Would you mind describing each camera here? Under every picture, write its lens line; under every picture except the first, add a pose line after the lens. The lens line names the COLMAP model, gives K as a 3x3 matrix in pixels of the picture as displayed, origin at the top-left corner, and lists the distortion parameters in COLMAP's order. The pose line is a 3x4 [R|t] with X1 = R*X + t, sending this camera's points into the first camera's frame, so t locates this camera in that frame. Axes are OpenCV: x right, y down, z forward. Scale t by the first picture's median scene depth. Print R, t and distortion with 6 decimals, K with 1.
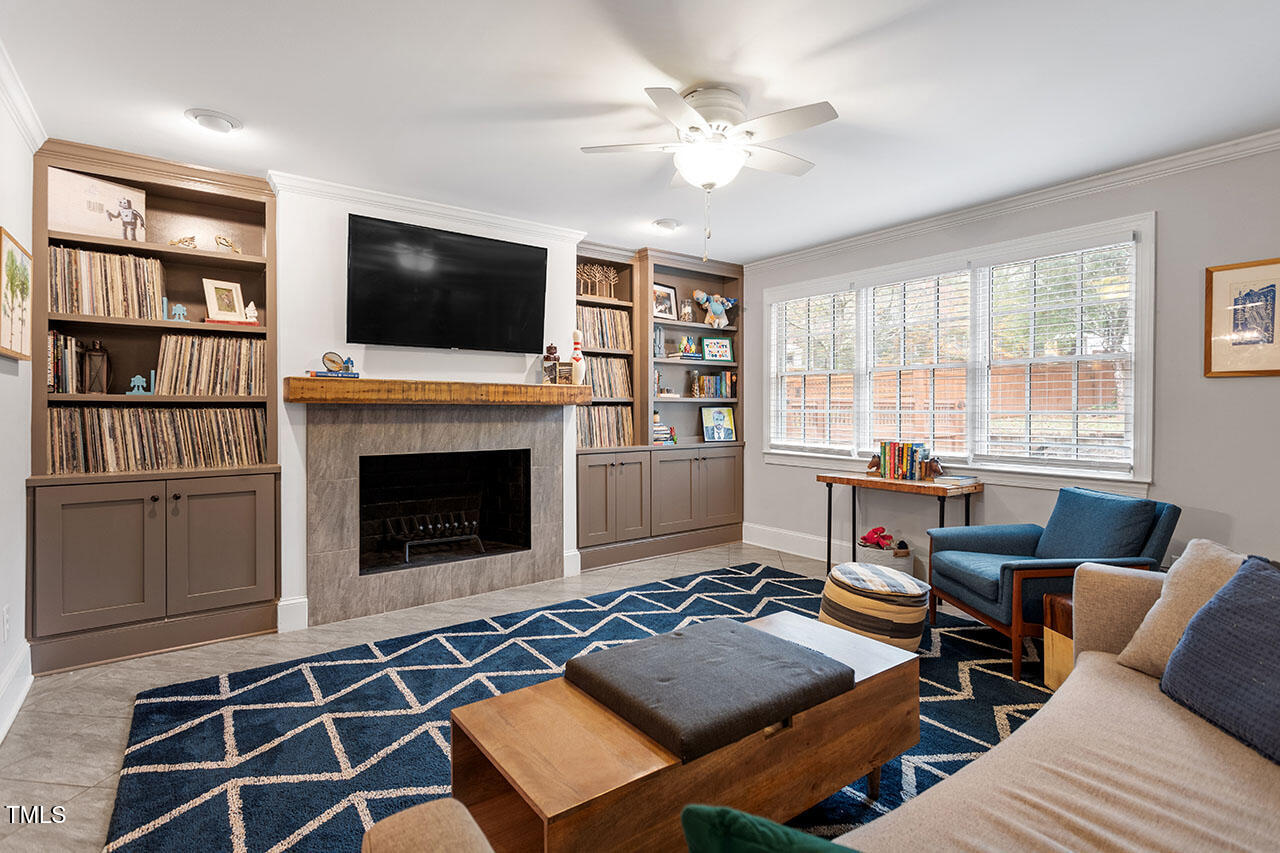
lens RADIAL K [[621.5, 0, 630.4], [0, 621.5, 415.9], [0, 0, 1]] dist [0.004848, 0.000970]
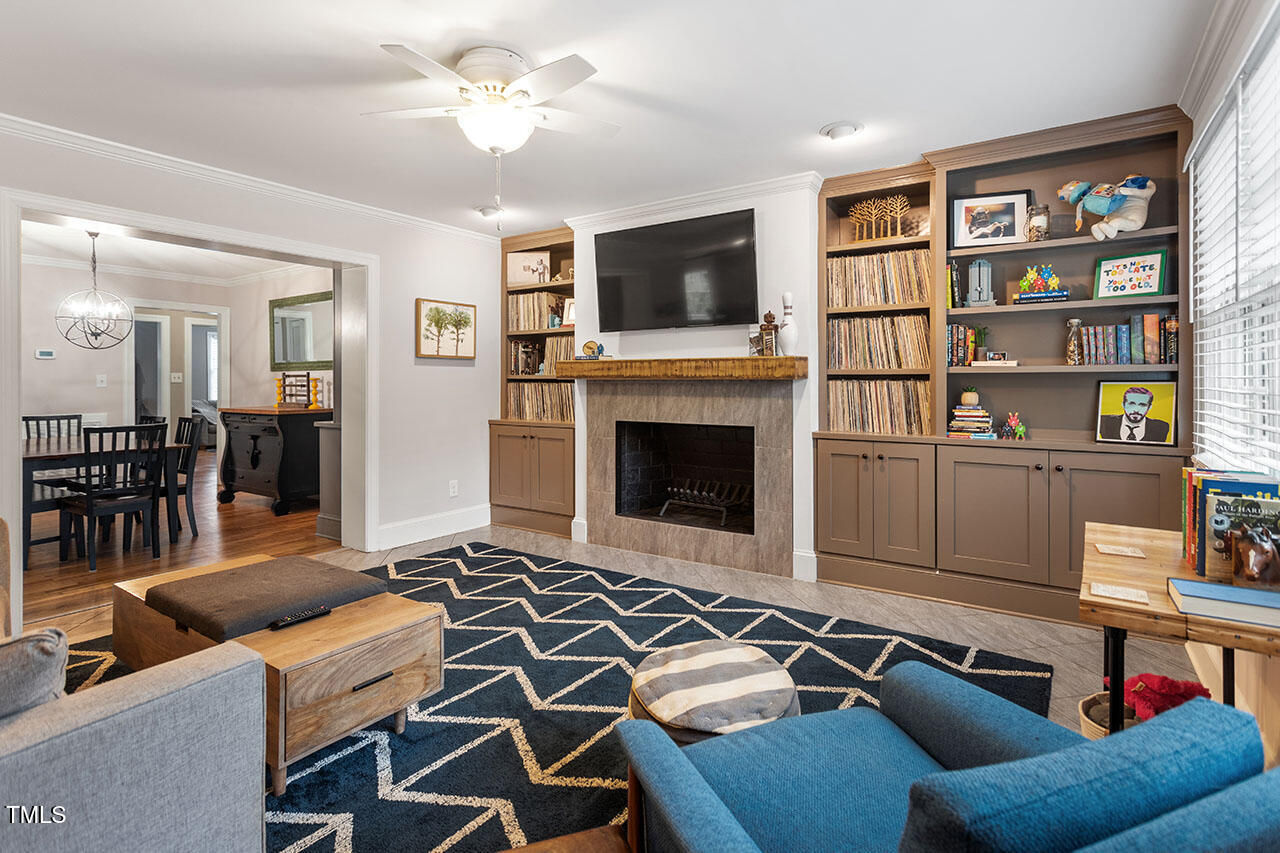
lens RADIAL K [[621.5, 0, 656.3], [0, 621.5, 384.4], [0, 0, 1]] dist [0.004848, 0.000970]
pose [[0.347595, 0.001885, -0.937643, 0.662589], [-0.011669, 0.999929, -0.002316, -0.006173], [0.937572, 0.011746, 0.347592, 0.539979]]
